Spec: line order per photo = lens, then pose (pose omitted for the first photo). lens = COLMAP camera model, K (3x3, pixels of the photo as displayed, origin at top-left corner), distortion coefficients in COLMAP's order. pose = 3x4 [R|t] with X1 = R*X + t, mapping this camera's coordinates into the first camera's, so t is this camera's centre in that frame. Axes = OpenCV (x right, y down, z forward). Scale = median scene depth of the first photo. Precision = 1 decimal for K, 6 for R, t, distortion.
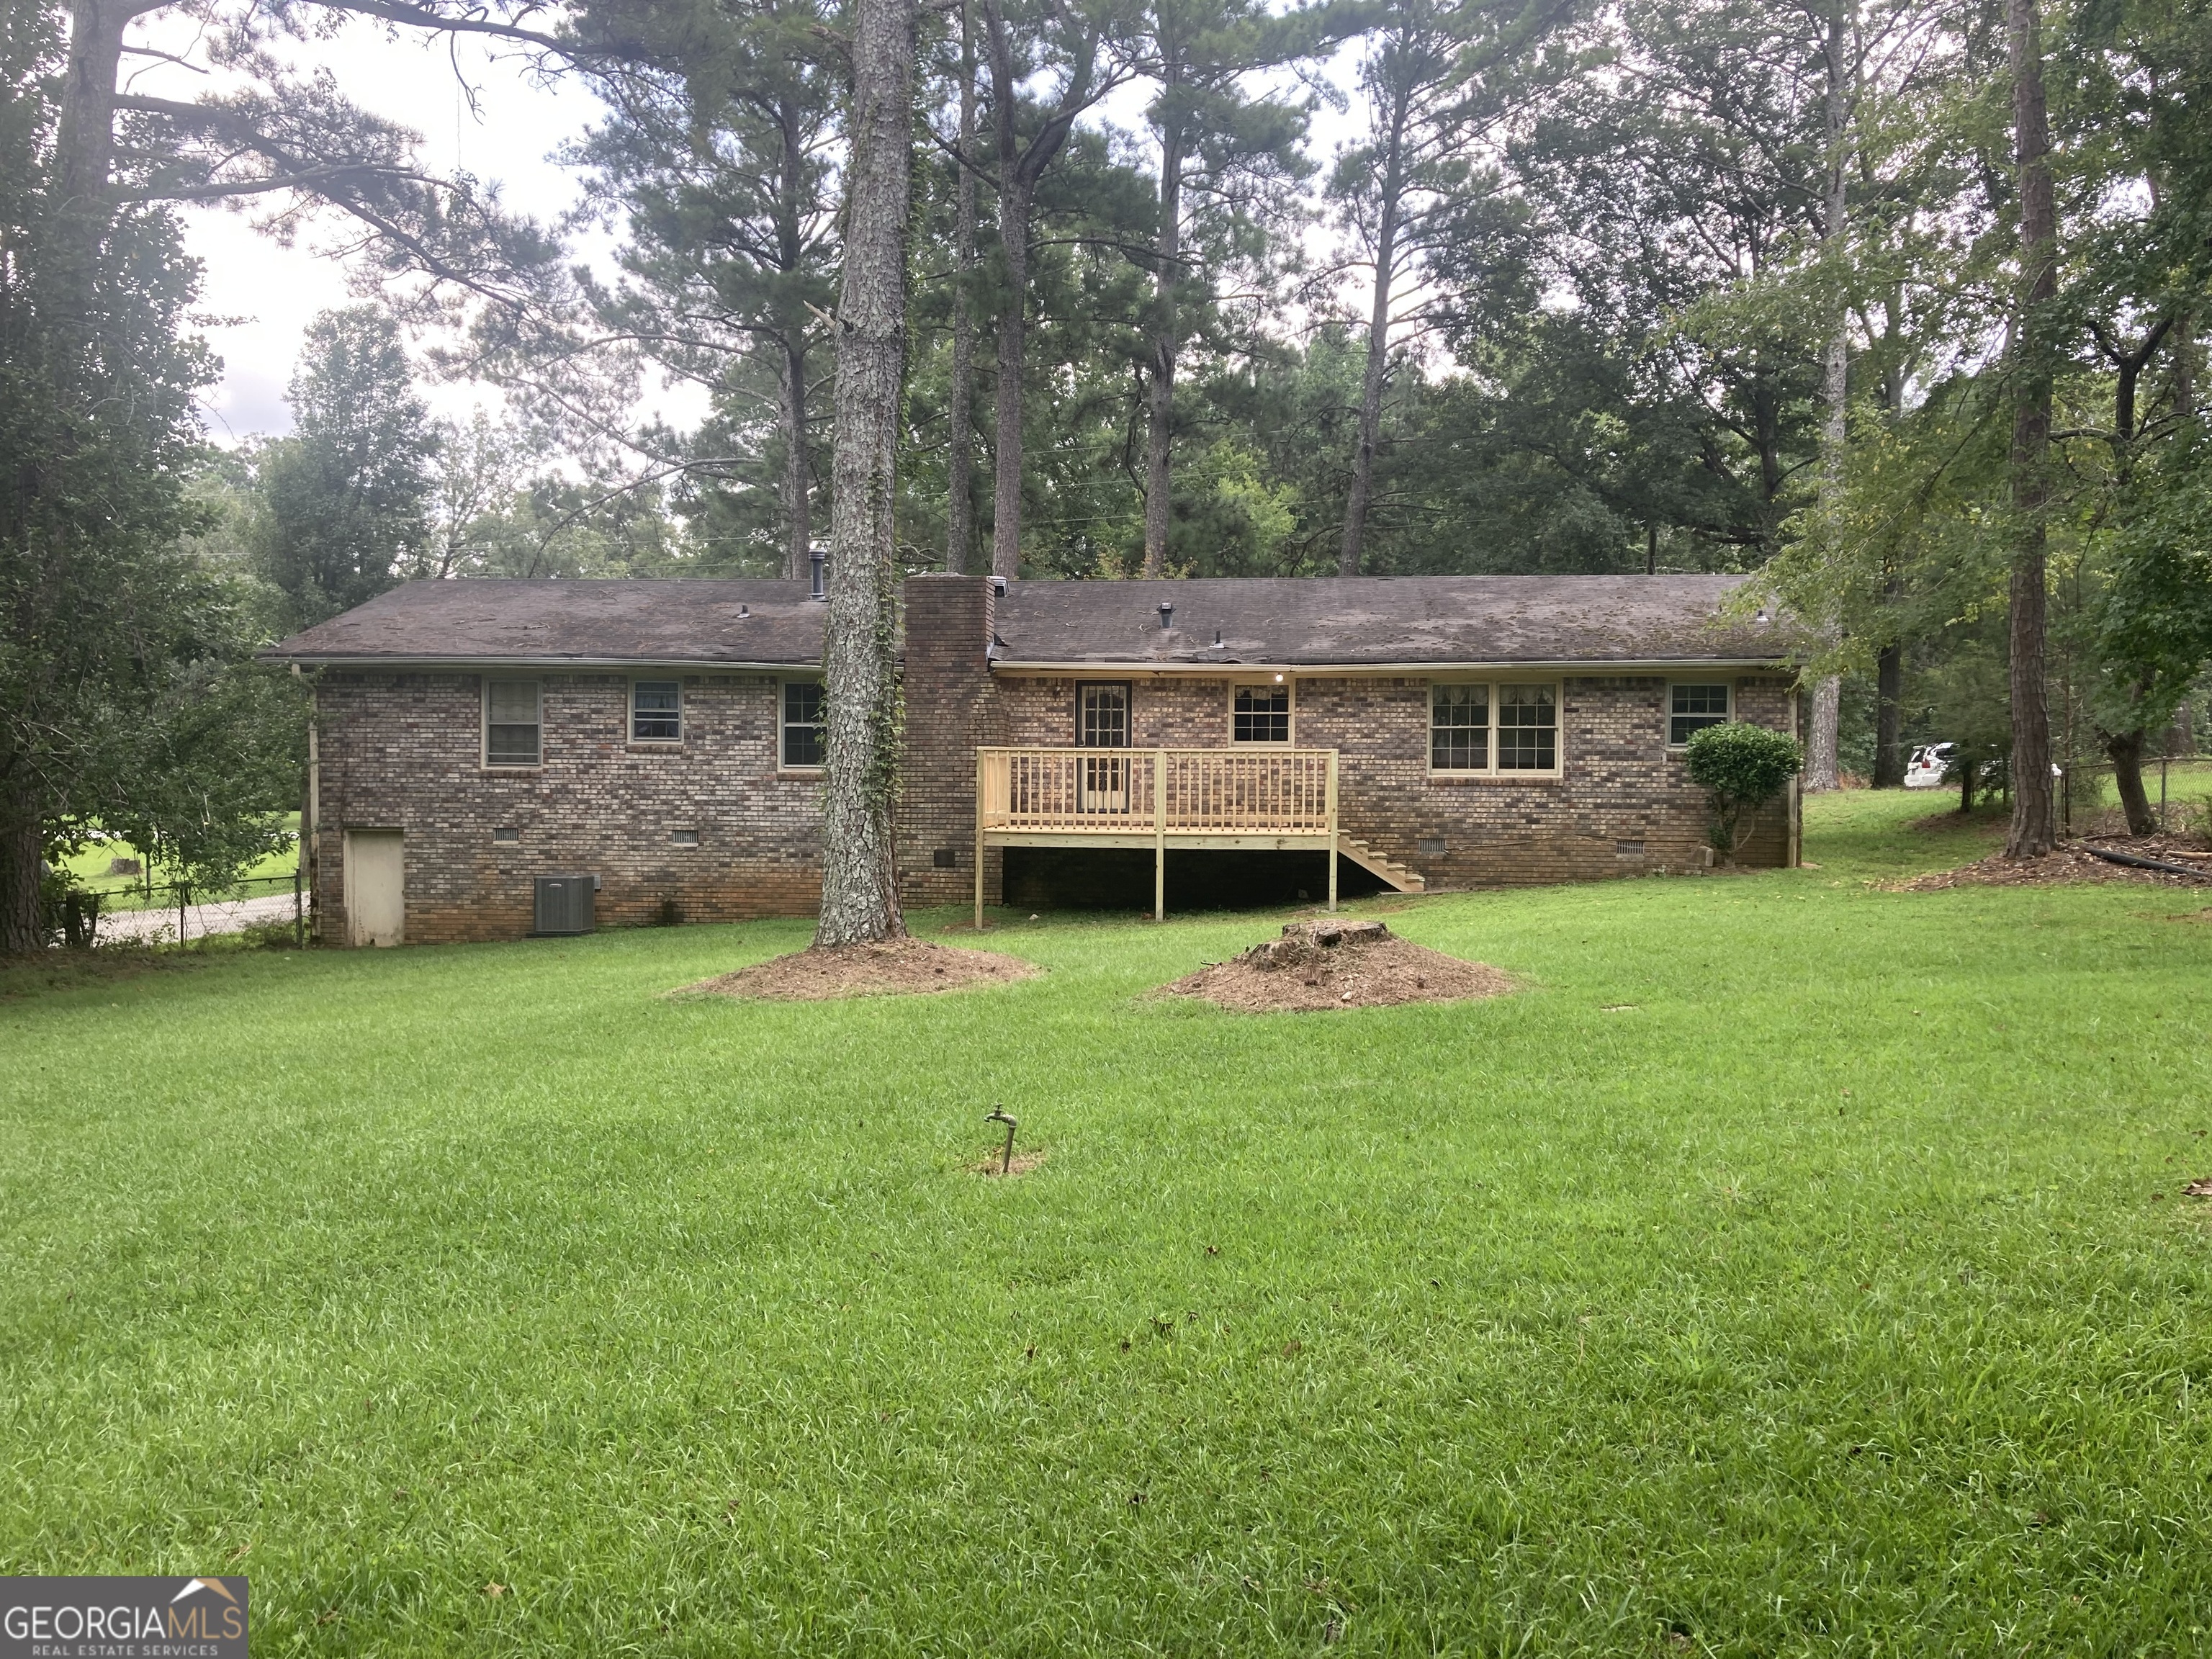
lens RADIAL K [[1824.4, 0, 1107.4], [0, 1824.4, 829.6], [0, 0, 1]] dist [0.029420, -0.025705]
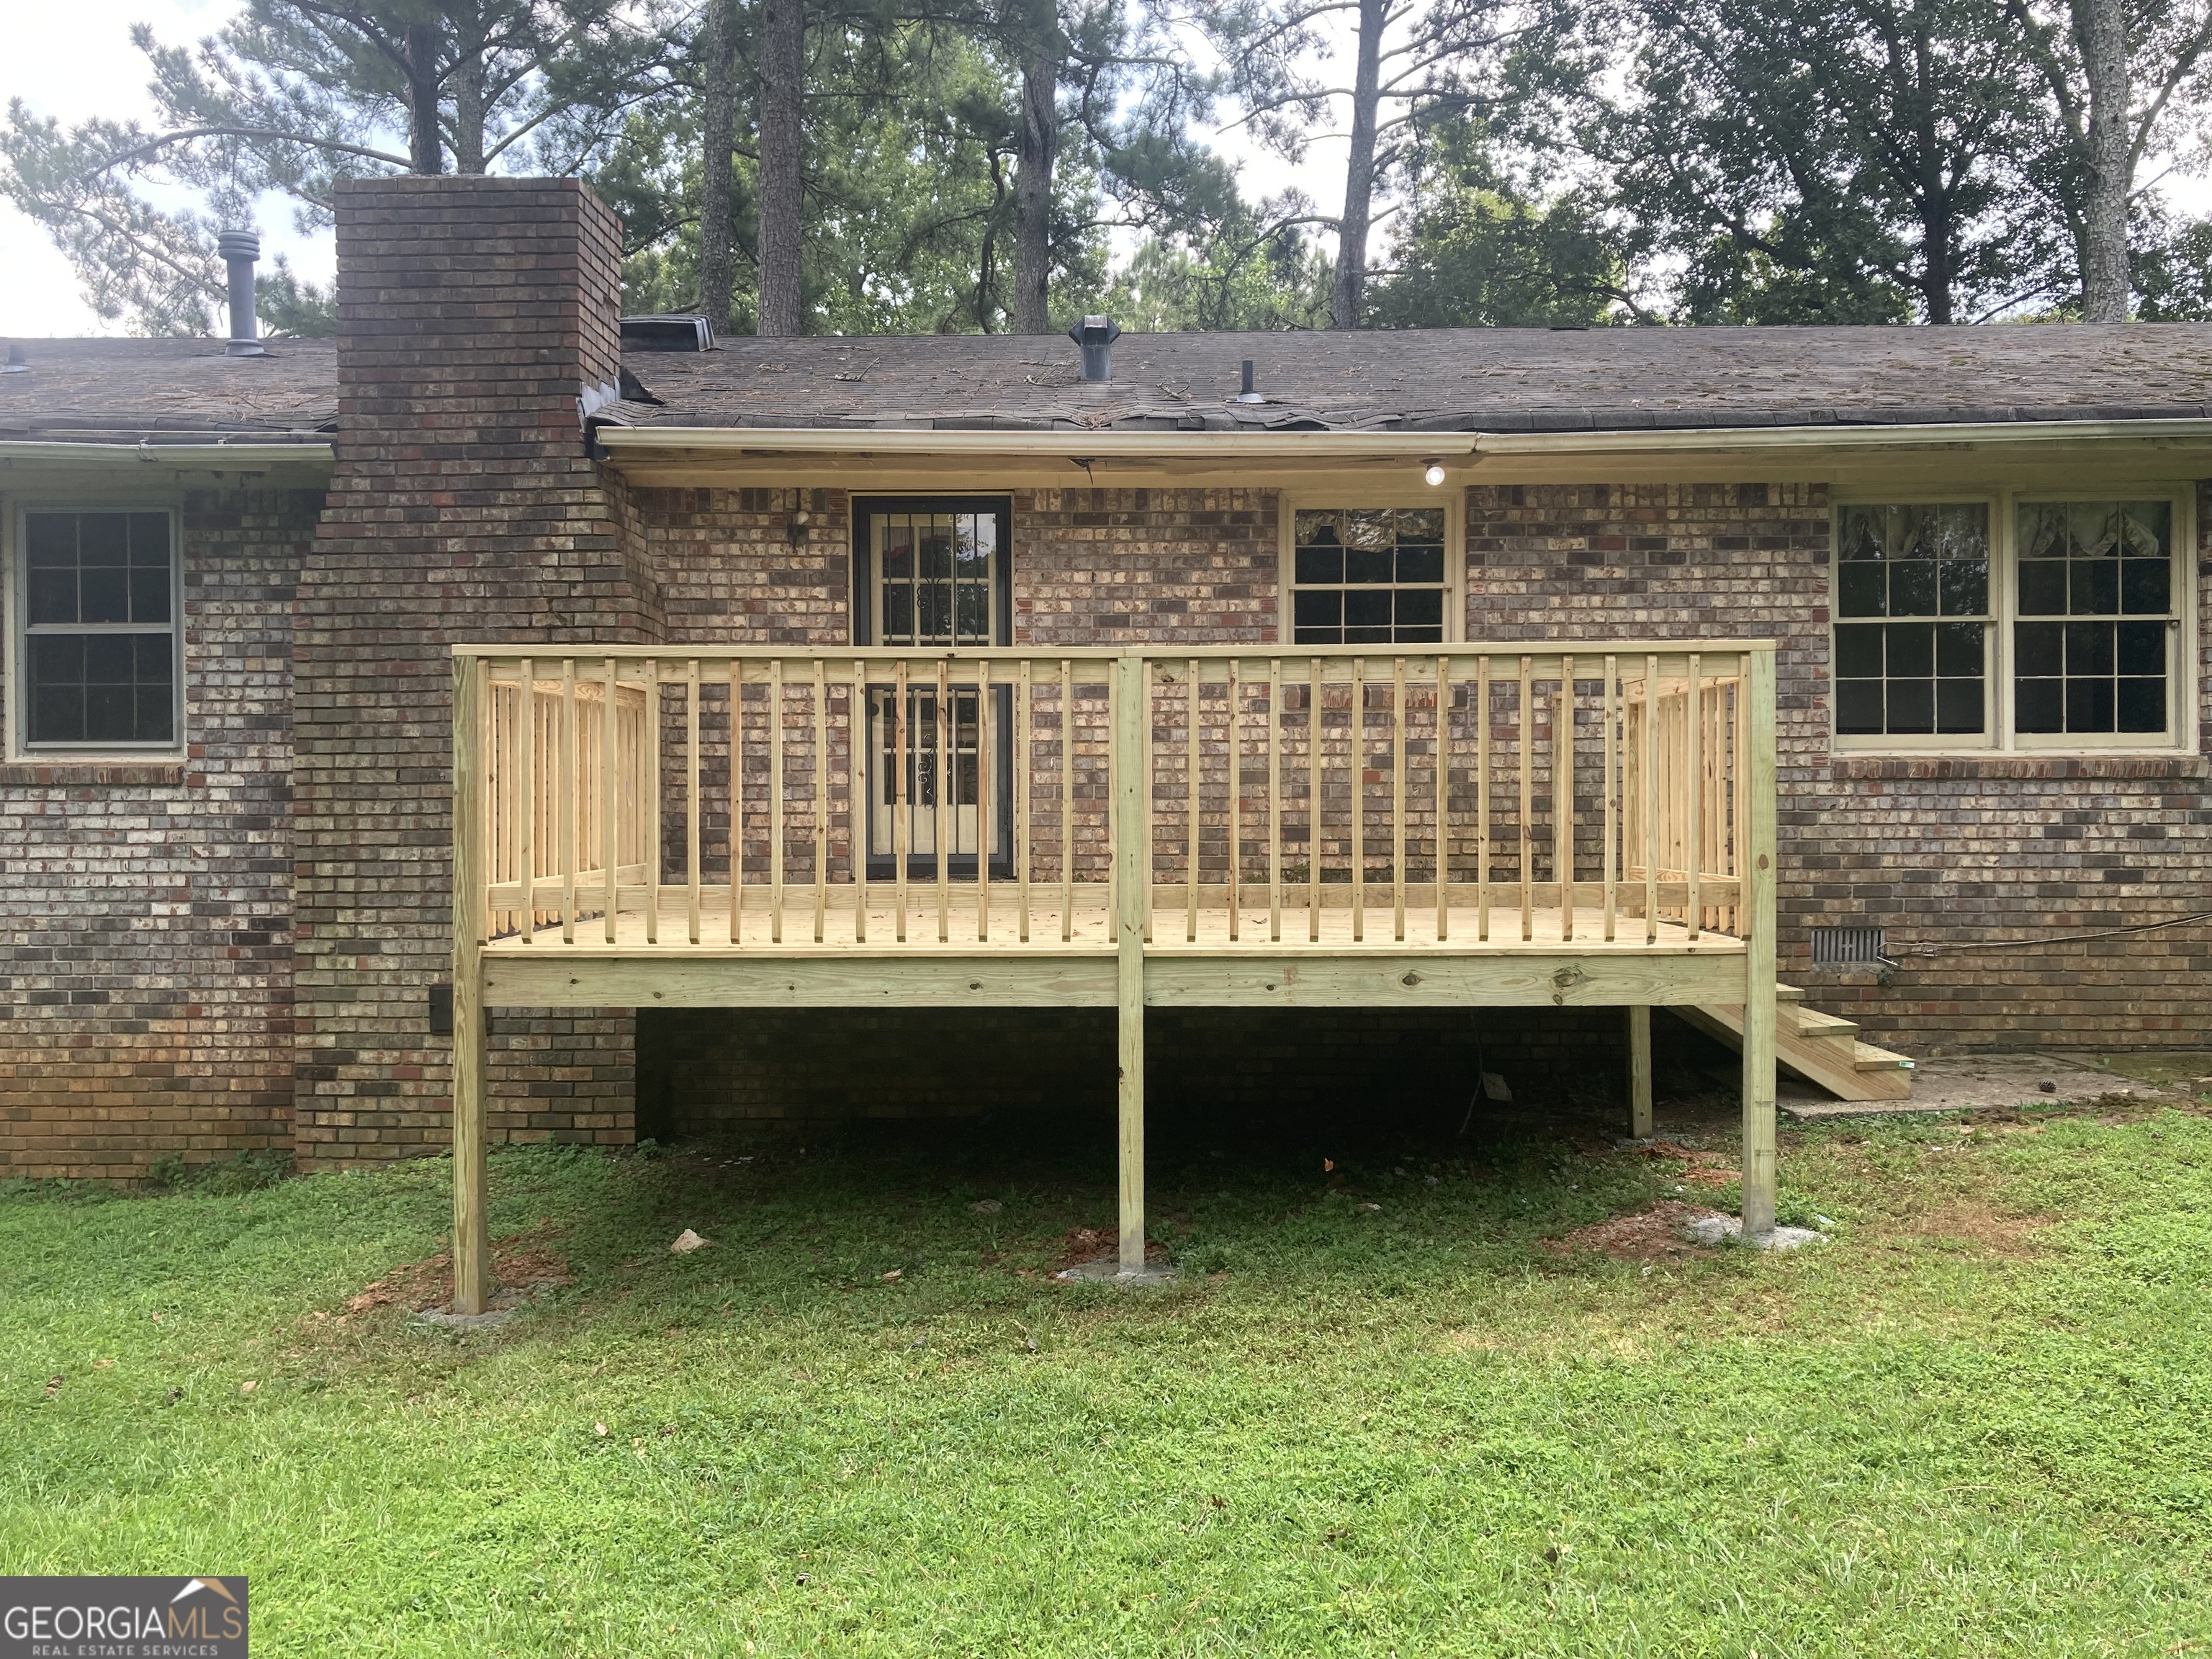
lens RADIAL K [[1824.4, 0, 1114.0], [0, 1824.4, 816.8], [0, 0, 1]] dist [0.029420, -0.025705]
pose [[0.996532, -0.011245, 0.082445, 0.003418], [0.012802, 0.999749, -0.018378, -0.012066], [-0.082218, 0.019370, 0.996426, 0.648863]]
